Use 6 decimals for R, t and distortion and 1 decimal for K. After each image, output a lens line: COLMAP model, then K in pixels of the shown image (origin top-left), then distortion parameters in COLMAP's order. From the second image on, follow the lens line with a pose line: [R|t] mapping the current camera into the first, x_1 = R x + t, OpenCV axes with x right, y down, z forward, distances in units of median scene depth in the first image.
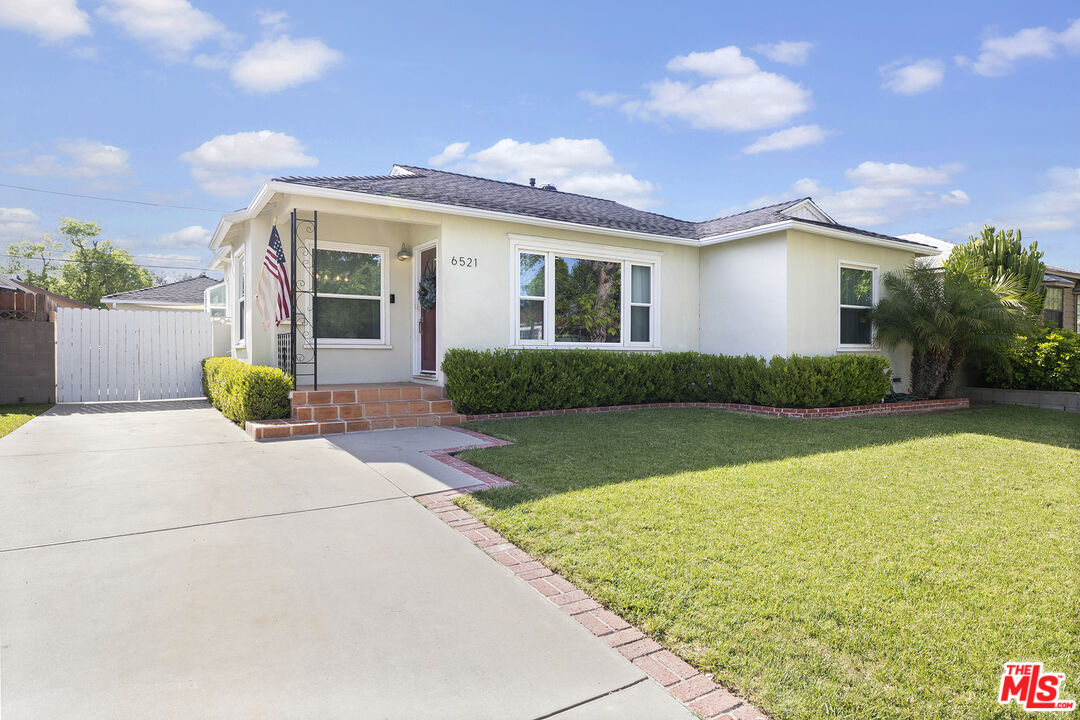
lens RADIAL K [[494.7, 0, 546.3], [0, 494.7, 354.6], [0, 0, 1]] dist [0.003094, 0.000609]
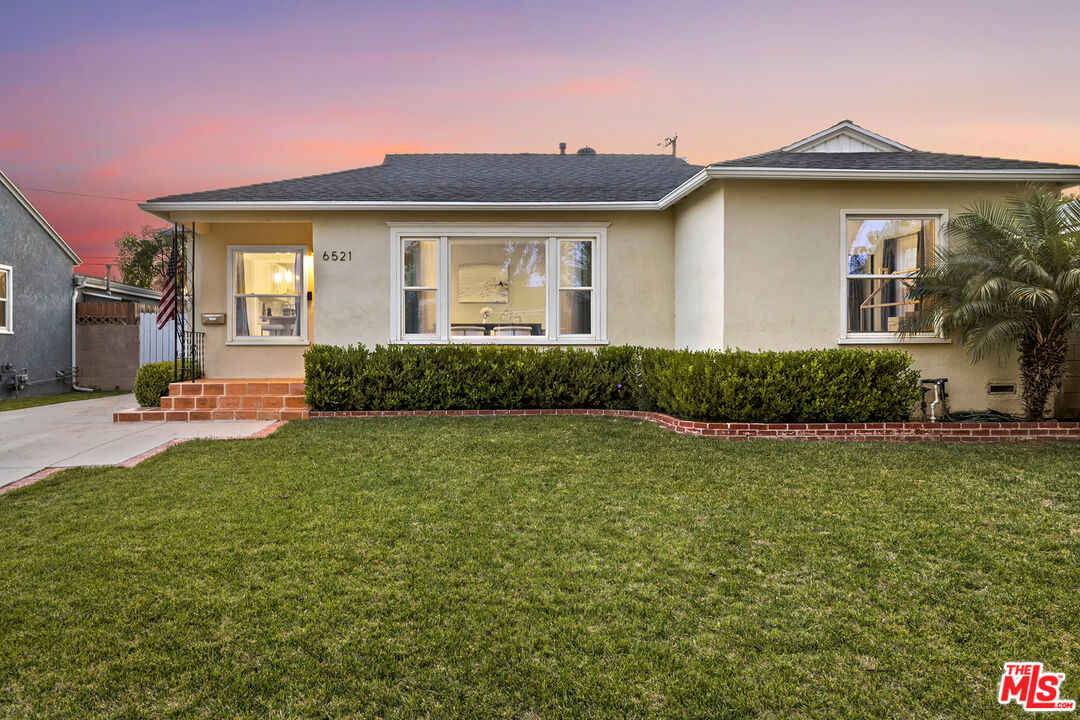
lens RADIAL K [[583.8, 0, 512.5], [0, 583.8, 352.7], [0, 0, 1]] dist [-0.021572, 0.000358]
pose [[0.902908, -0.001271, -0.429831, 0.588035], [0.004526, 0.999968, 0.006550, -0.001514], [0.429809, -0.007860, 0.902885, 0.092694]]
